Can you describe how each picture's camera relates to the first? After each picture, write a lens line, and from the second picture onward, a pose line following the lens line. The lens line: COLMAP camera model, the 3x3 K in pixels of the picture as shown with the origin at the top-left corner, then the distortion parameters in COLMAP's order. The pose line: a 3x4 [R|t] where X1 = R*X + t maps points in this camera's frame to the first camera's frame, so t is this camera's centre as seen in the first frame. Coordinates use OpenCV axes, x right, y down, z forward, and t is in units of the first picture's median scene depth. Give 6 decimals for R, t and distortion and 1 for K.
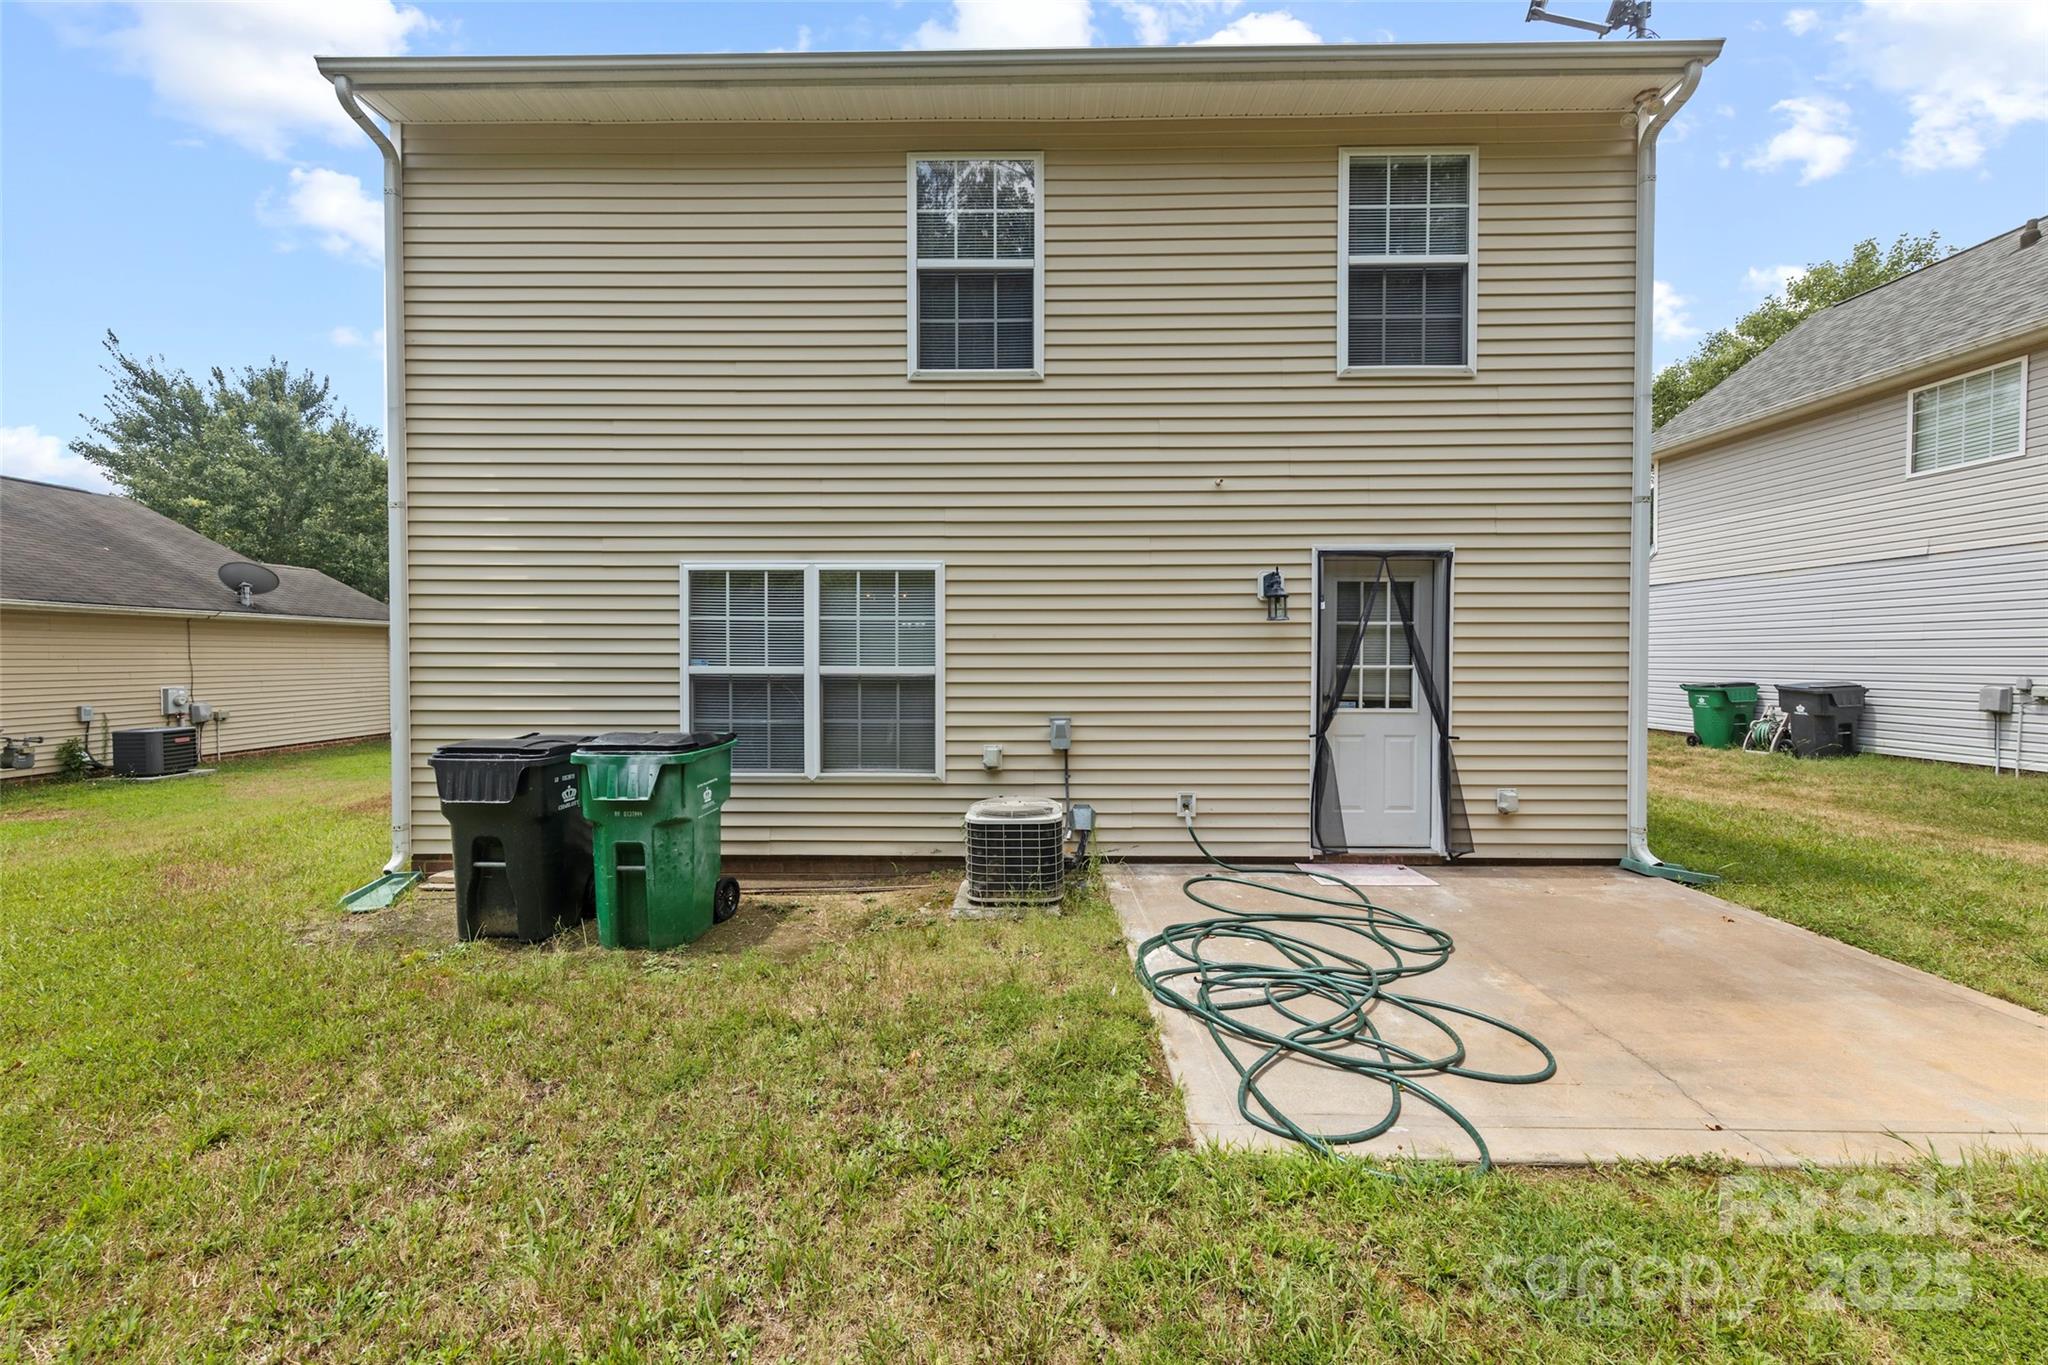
lens RADIAL K [[762.1, 0, 1024.0], [0, 762.1, 682.5], [0, 0, 1]] dist [0.002504, -0.000124]
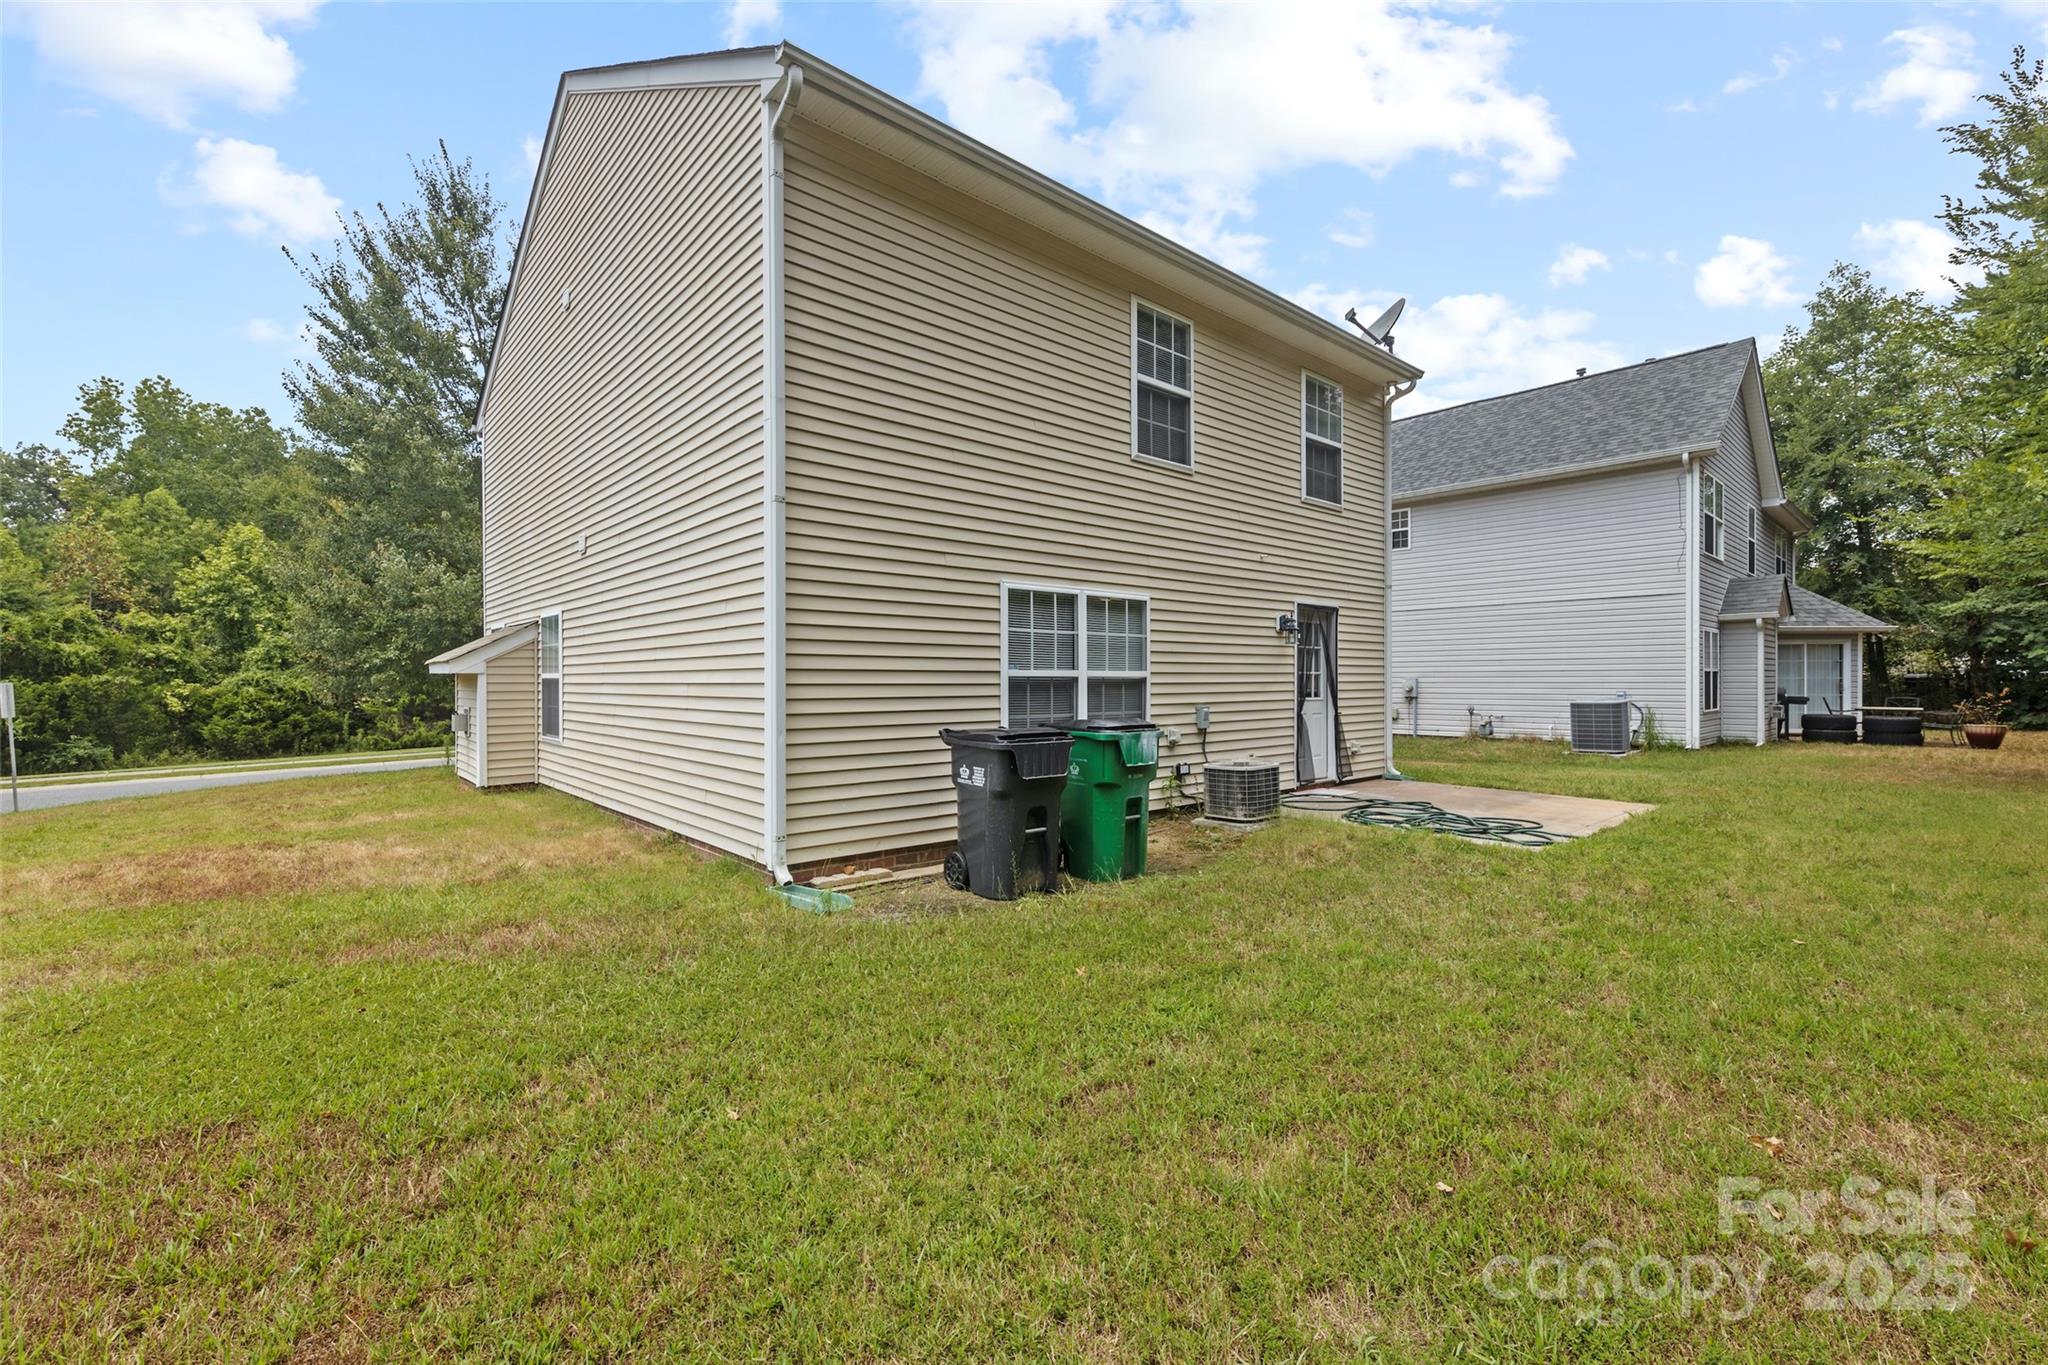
lens RADIAL K [[858.3, 0, 1024.0], [0, 858.3, 682.5], [0, 0, 1]] dist [-0.001676, -0.000021]
pose [[0.745628, -0.003334, 0.666354, -1.304363], [0.015220, 0.999812, -0.012027, 0.014288], [-0.666188, 0.019110, 0.745539, 0.001502]]
